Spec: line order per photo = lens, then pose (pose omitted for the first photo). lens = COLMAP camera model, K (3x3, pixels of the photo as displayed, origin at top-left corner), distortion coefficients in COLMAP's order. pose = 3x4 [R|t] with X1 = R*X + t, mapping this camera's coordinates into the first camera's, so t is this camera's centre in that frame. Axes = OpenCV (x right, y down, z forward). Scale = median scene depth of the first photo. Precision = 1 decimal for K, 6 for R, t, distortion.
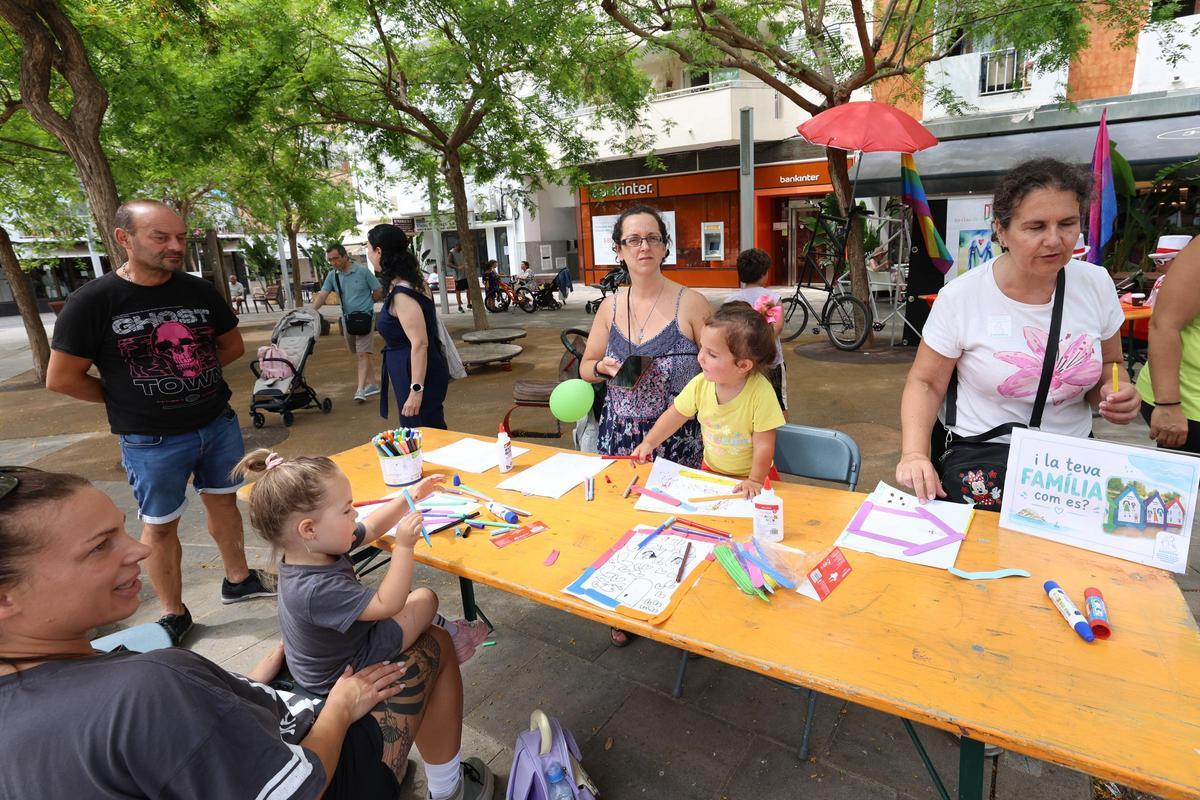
lens RADIAL K [[653.3, 0, 627.1], [0, 653.3, 378.5], [0, 0, 1]] dist [-0.016922, 0.005927]
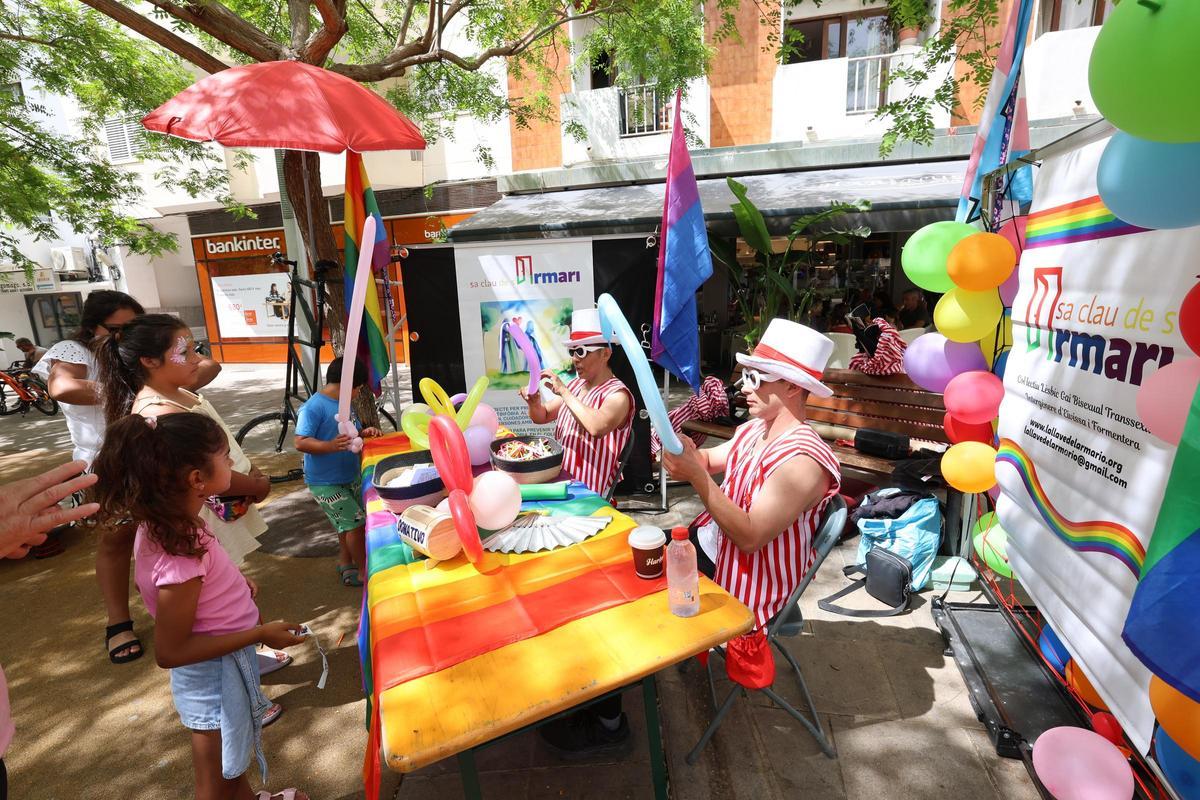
lens RADIAL K [[574.4, 0, 609.0], [0, 574.4, 404.7], [0, 0, 1]] dist [-0.021642, 0.013665]
pose [[0.951088, -0.063261, 0.302373, 0.286604], [0.070522, 0.997424, -0.013143, -0.076619], [-0.300763, 0.033824, 0.953099, 0.303126]]
